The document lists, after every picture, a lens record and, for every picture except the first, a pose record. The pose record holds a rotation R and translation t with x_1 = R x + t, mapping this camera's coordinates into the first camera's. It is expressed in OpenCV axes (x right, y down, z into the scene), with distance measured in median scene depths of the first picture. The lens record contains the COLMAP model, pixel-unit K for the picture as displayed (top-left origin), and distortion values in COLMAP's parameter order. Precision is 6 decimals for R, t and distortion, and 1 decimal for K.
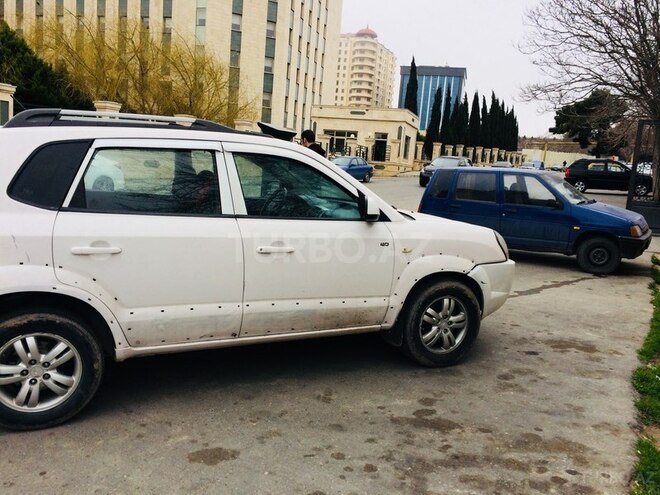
lens RADIAL K [[564.8, 0, 325.9], [0, 564.8, 248.2], [0, 0, 1]] dist [0.076240, -0.095924]
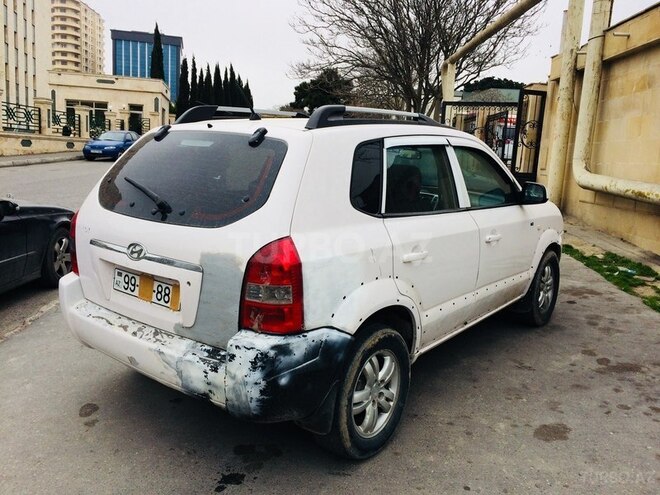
lens RADIAL K [[564.8, 0, 328.2], [0, 564.8, 248.0], [0, 0, 1]] dist [0.076240, -0.095924]
pose [[0.886871, -0.102118, 0.450591, -0.081248], [0.080475, 0.994503, 0.066990, -0.007196], [-0.454955, -0.023150, 0.890213, 0.018520]]
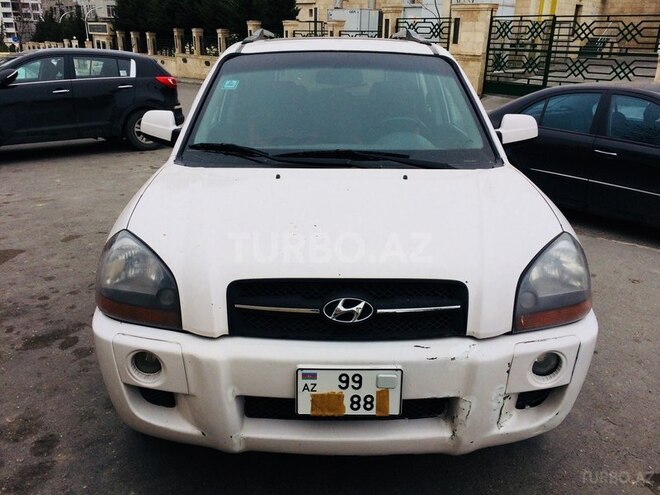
lens RADIAL K [[564.8, 0, 325.5], [0, 564.8, 242.1], [0, 0, 1]] dist [0.076240, -0.095924]
pose [[-0.416469, 0.239483, -0.877041, 0.073397], [-0.169179, 0.927419, 0.333575, -0.023067], [0.893271, 0.287300, -0.345726, 0.155714]]
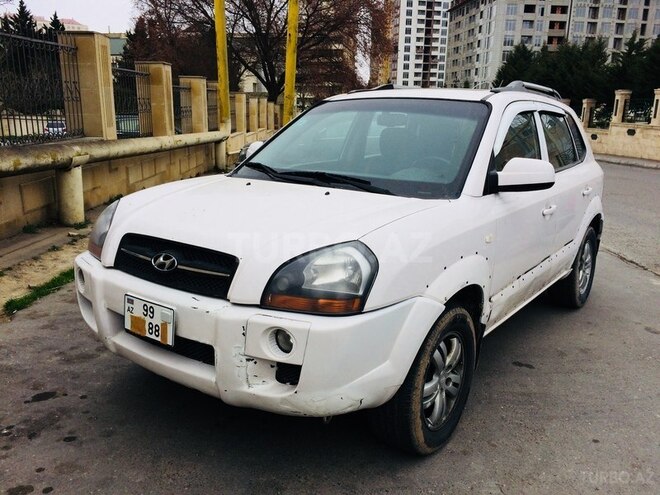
lens RADIAL K [[564.8, 0, 324.3], [0, 564.8, 243.1], [0, 0, 1]] dist [0.076240, -0.095924]
pose [[-0.872507, 0.036097, -0.487266, 0.049531], [-0.142810, 0.934878, 0.324975, -0.028082], [0.467265, 0.353129, -0.810533, 0.201218]]
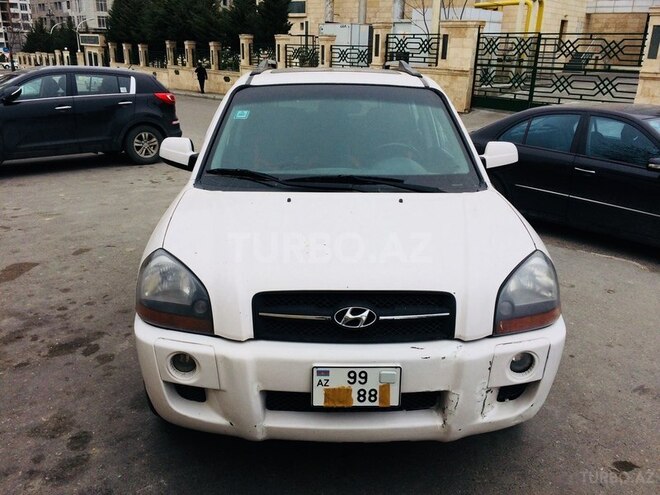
lens RADIAL K [[564.8, 0, 326.6], [0, 564.8, 241.4], [0, 0, 1]] dist [0.076240, -0.095924]
pose [[-0.399590, 0.223766, -0.888964, 0.081368], [-0.173753, 0.933682, 0.313125, -0.026257], [0.900077, 0.279581, -0.334210, 0.156722]]
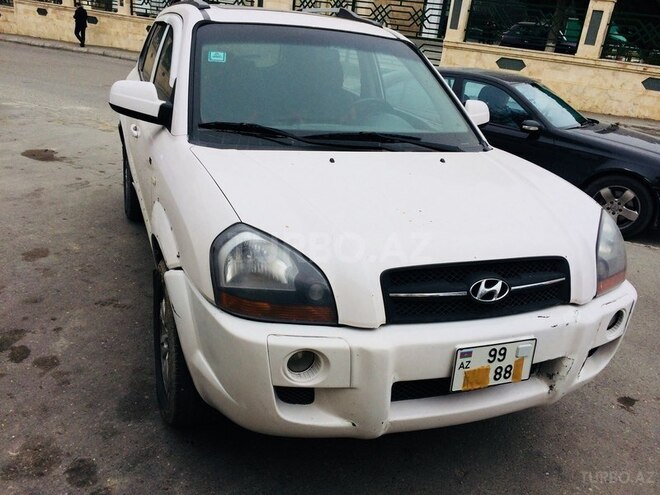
lens RADIAL K [[564.8, 0, 325.3], [0, 564.8, 241.1], [0, 0, 1]] dist [0.076240, -0.095924]
pose [[-0.061090, 0.299530, -0.952129, 0.080393], [-0.245792, 0.920021, 0.305200, -0.018623], [0.967396, 0.252671, 0.017419, 0.127933]]
